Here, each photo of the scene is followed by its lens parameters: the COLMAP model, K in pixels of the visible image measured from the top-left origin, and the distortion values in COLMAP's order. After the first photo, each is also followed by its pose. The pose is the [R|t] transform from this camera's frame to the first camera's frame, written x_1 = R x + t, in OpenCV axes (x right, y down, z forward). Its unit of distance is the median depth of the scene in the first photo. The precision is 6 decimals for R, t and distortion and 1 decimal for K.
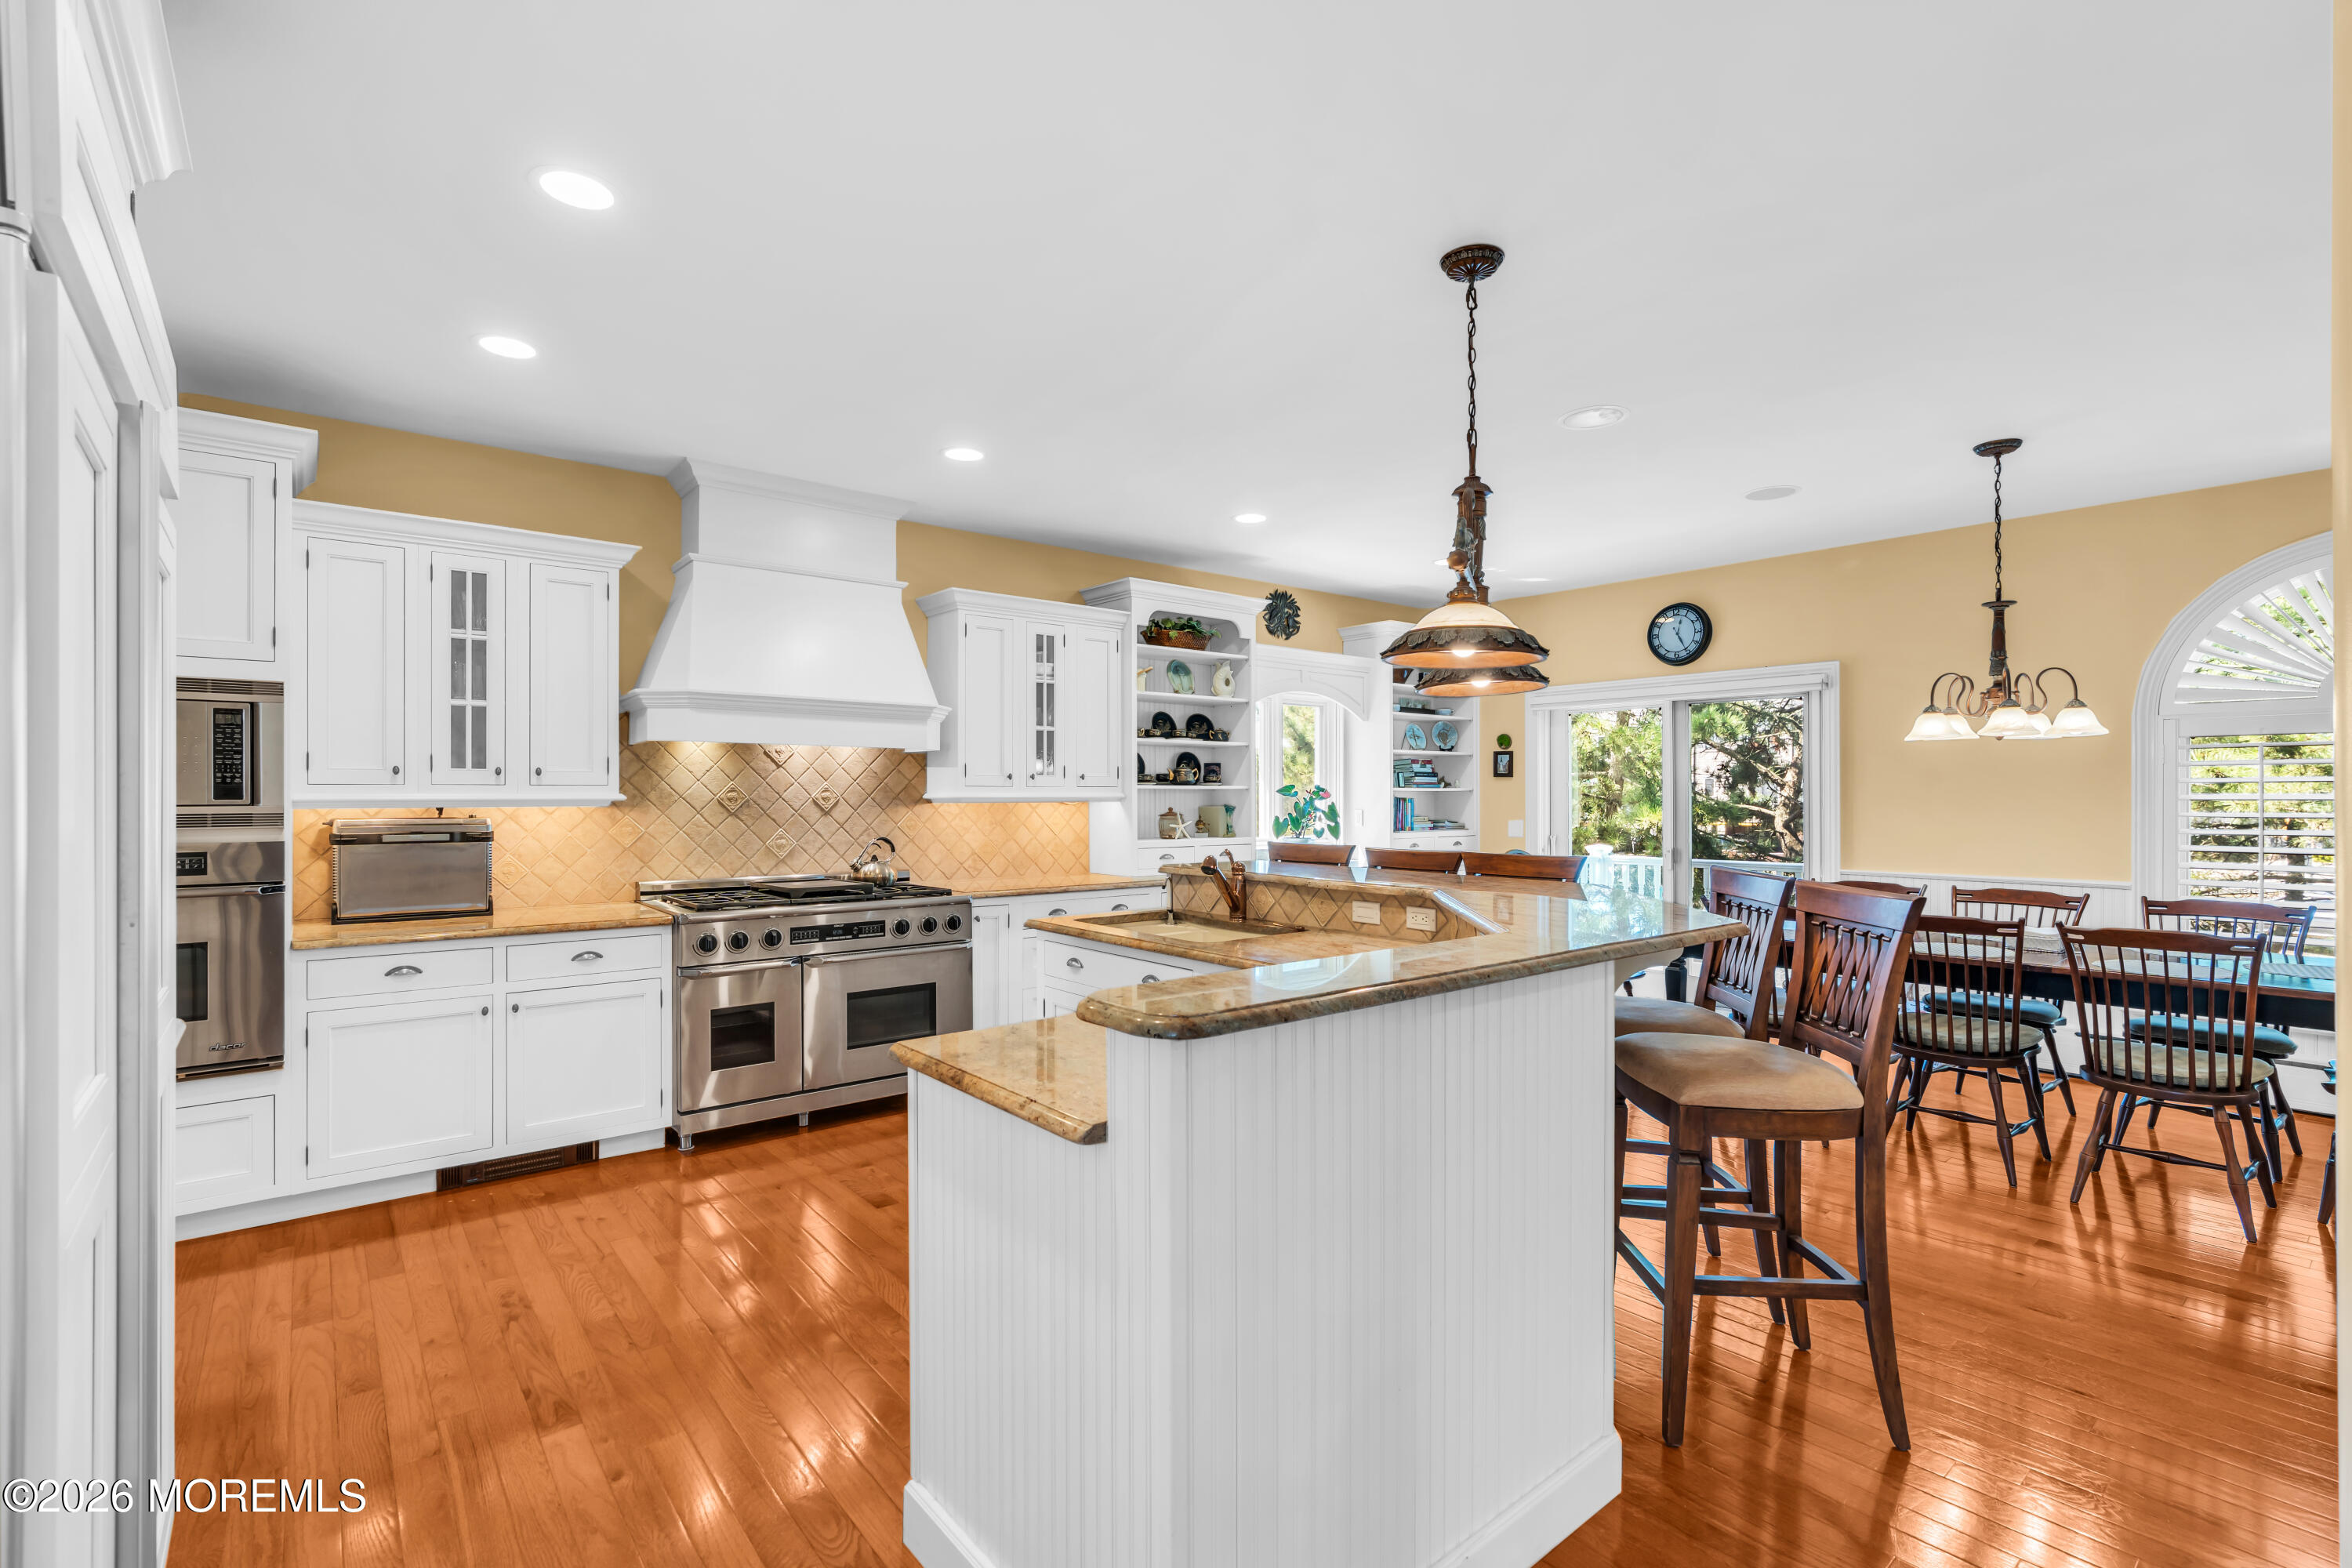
lens RADIAL K [[1062.2, 0, 1179.2], [0, 1062.2, 794.8], [0, 0, 1]] dist [-0.006091, 0.001978]
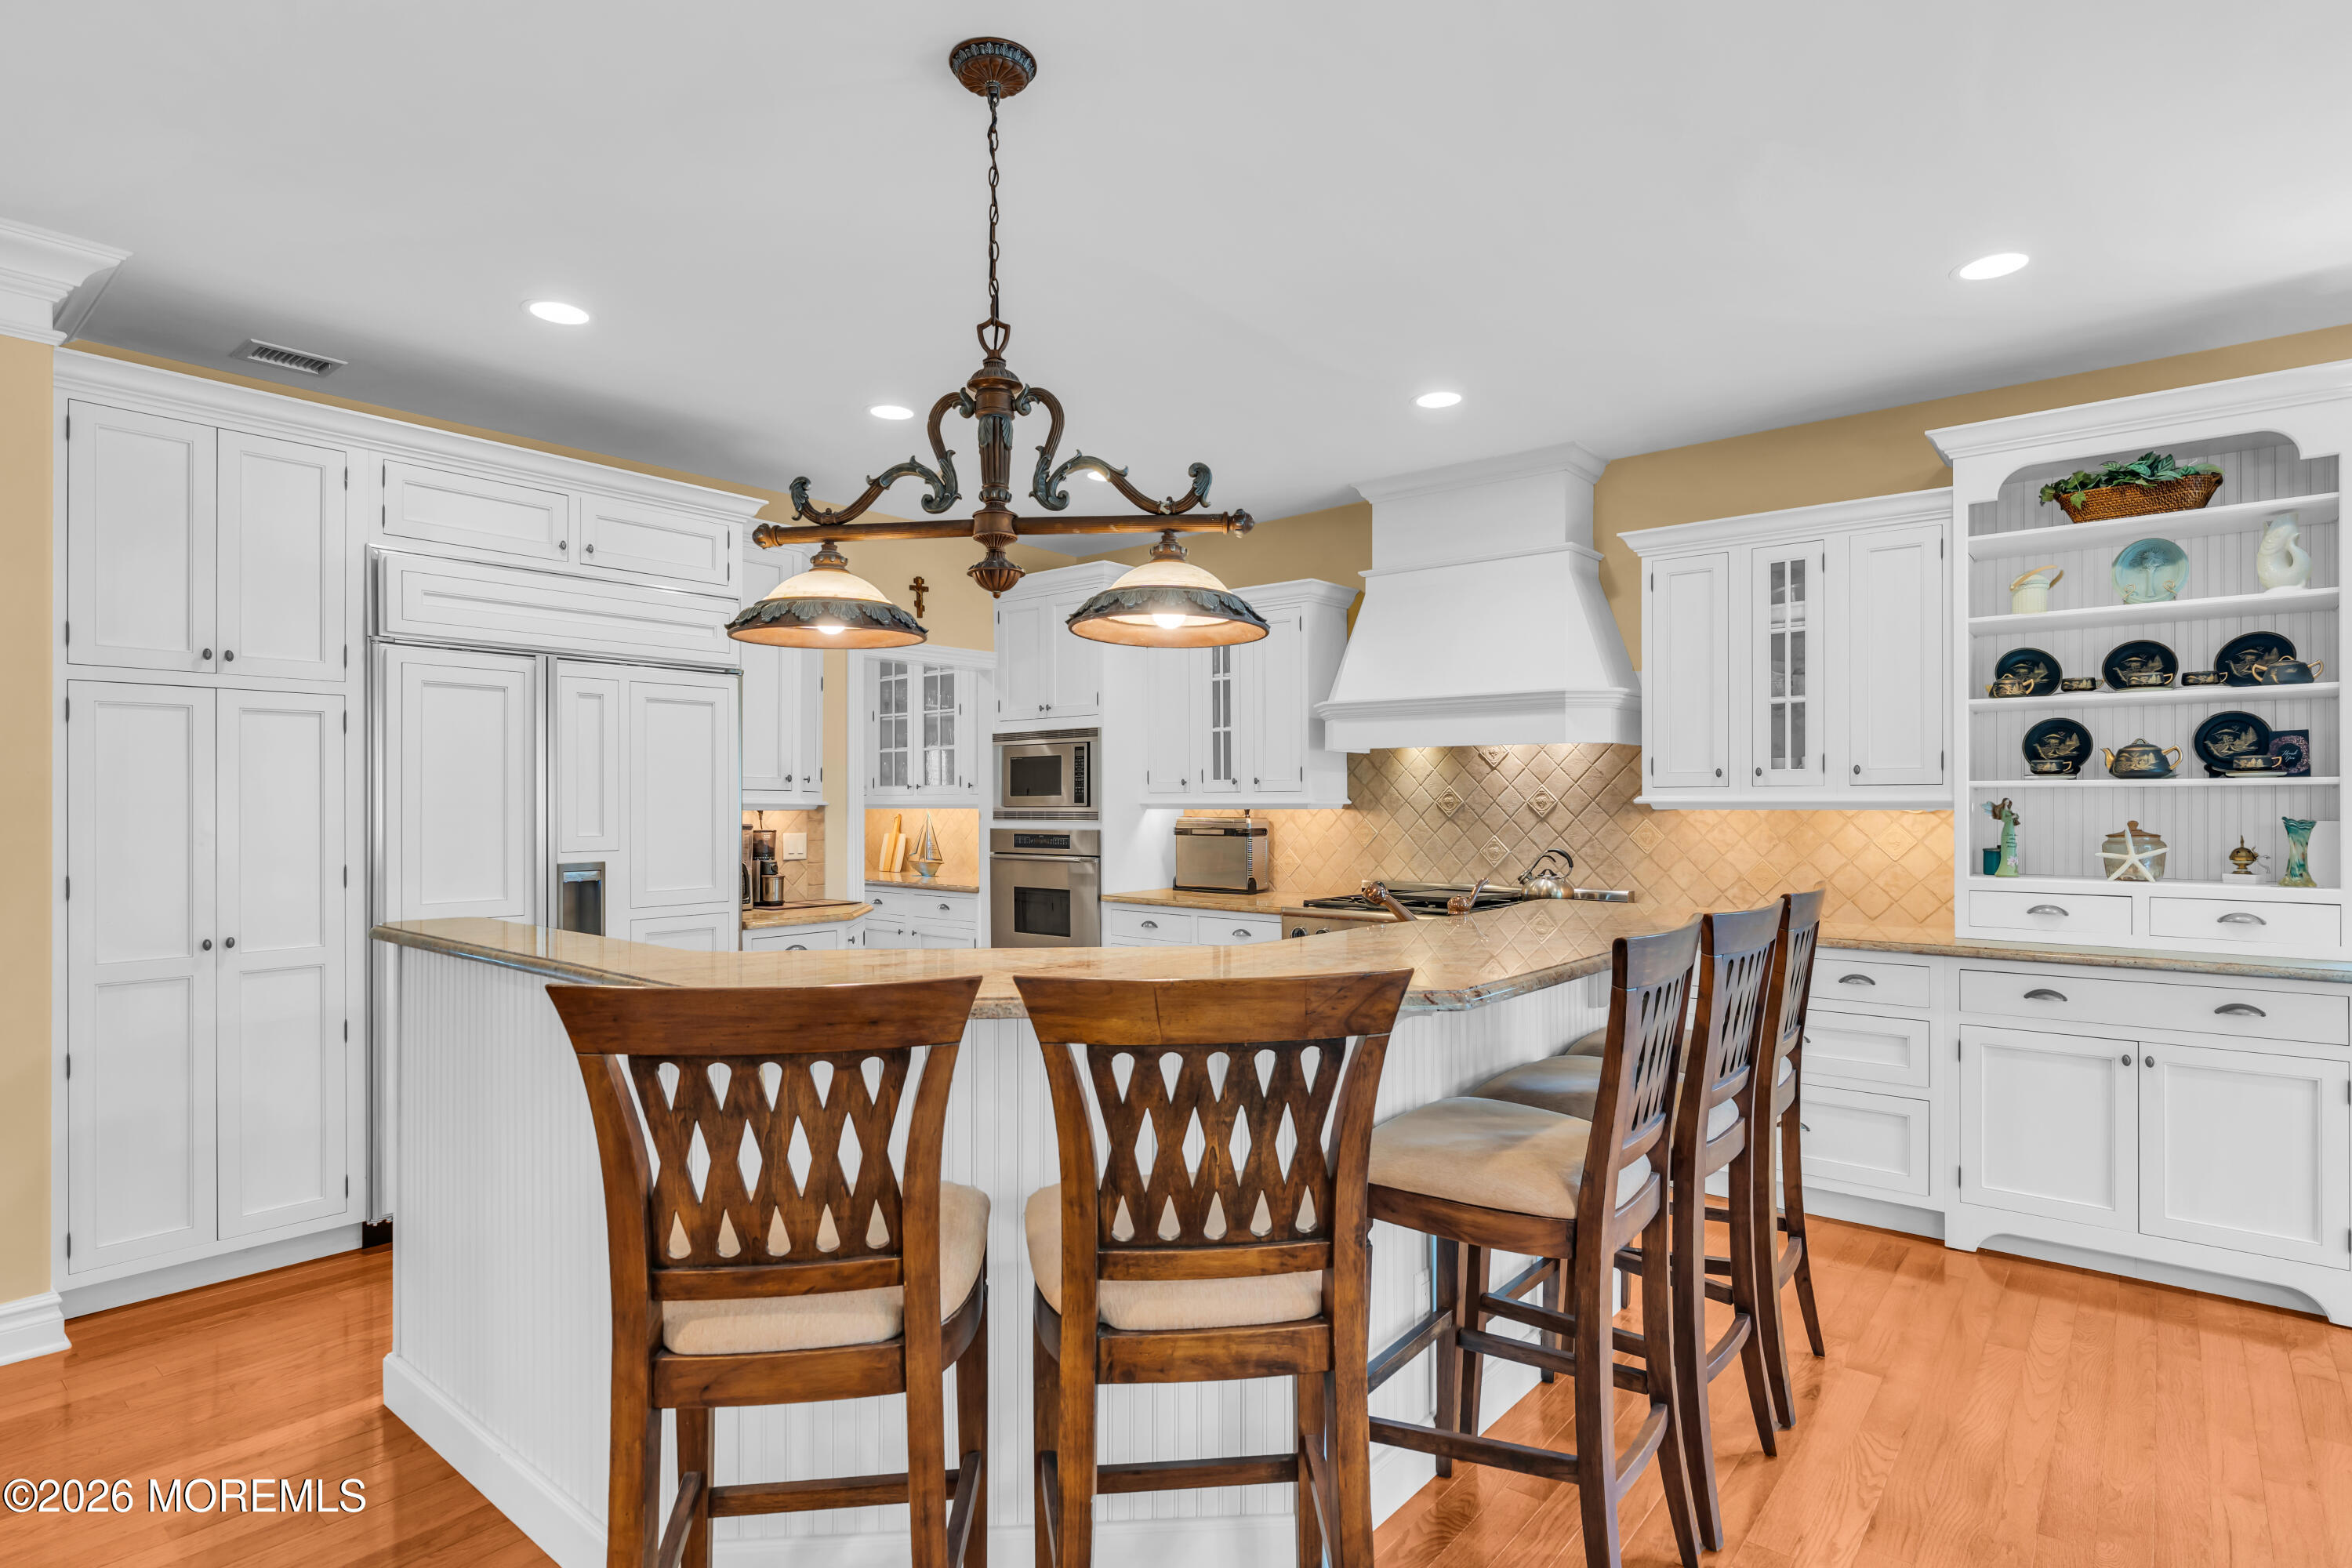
lens RADIAL K [[1198.4, 0, 1215.9], [0, 1198.4, 800.7], [0, 0, 1]] dist [-0.002872, 0.001204]
pose [[0.193584, 0.003020, -0.981079, 0.545729], [0.004081, 0.999984, 0.003883, -0.003128], [0.981075, -0.004755, 0.193569, 0.495246]]
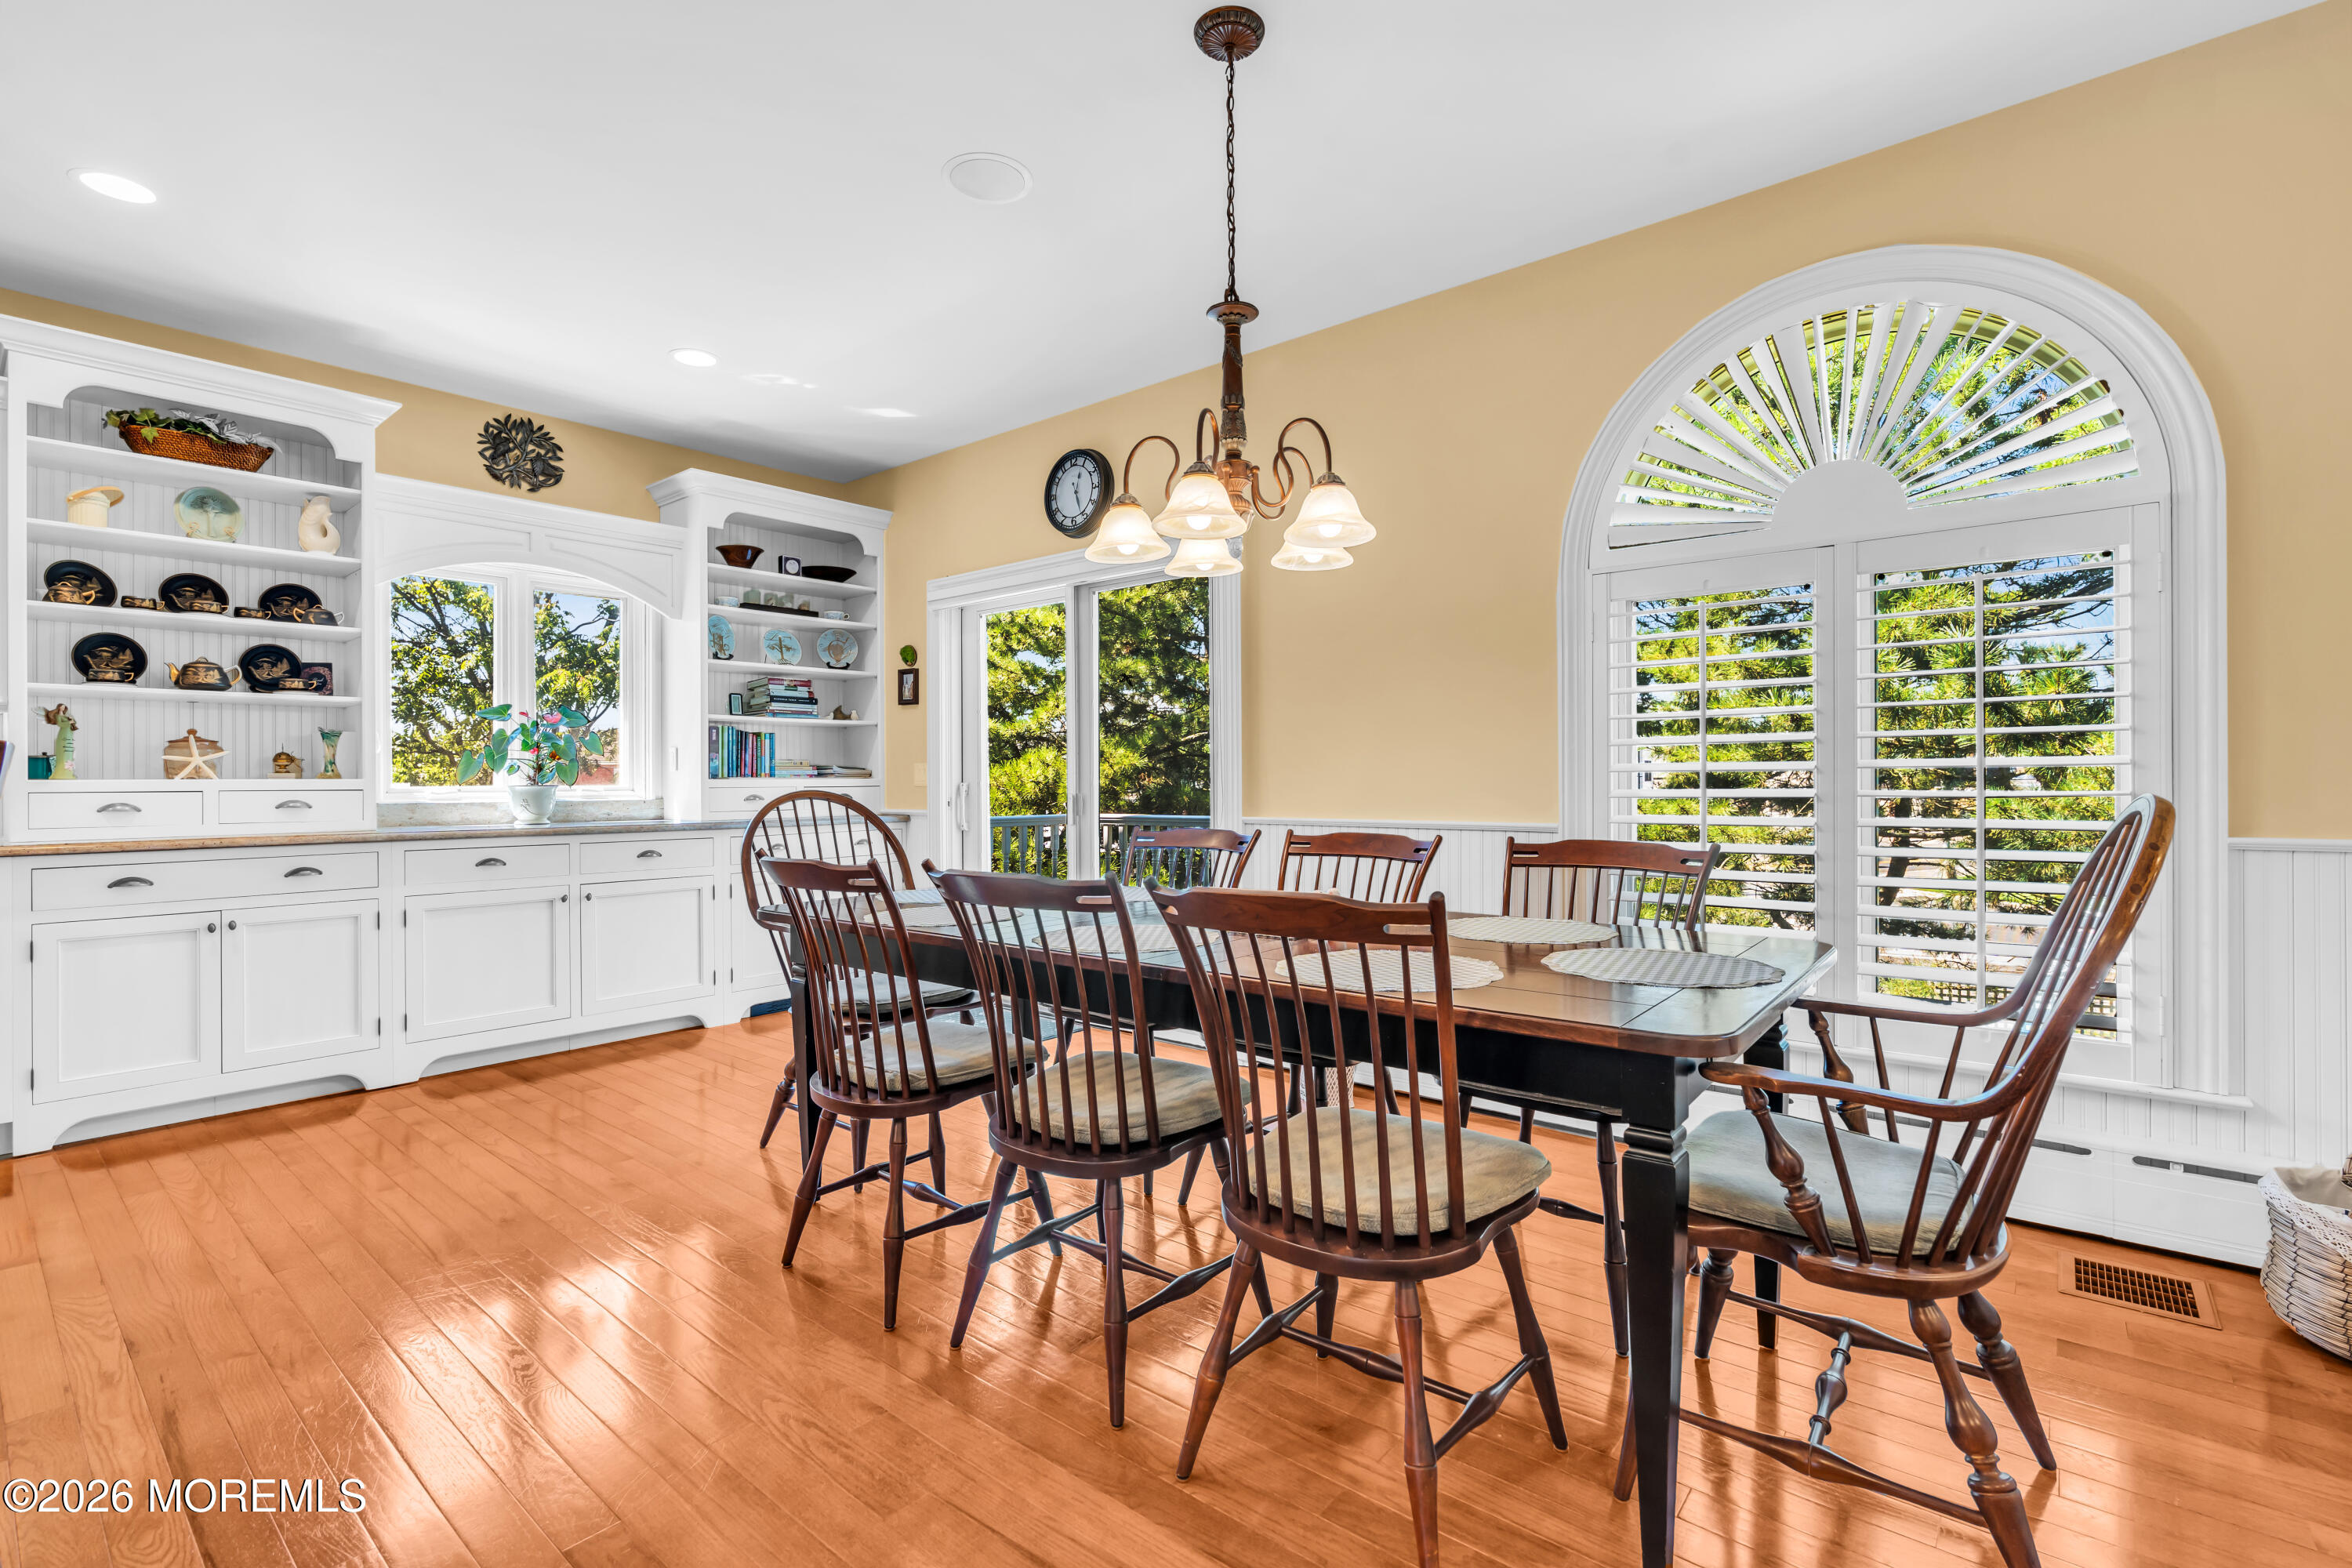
lens RADIAL K [[1062.2, 0, 1170.0], [0, 1062.2, 787.8], [0, 0, 1]] dist [-0.006091, 0.001978]
pose [[0.984554, -0.006757, 0.174949, 0.488700], [0.005424, 0.999953, 0.008092, 0.049011], [-0.174996, -0.007018, 0.984544, 0.345899]]
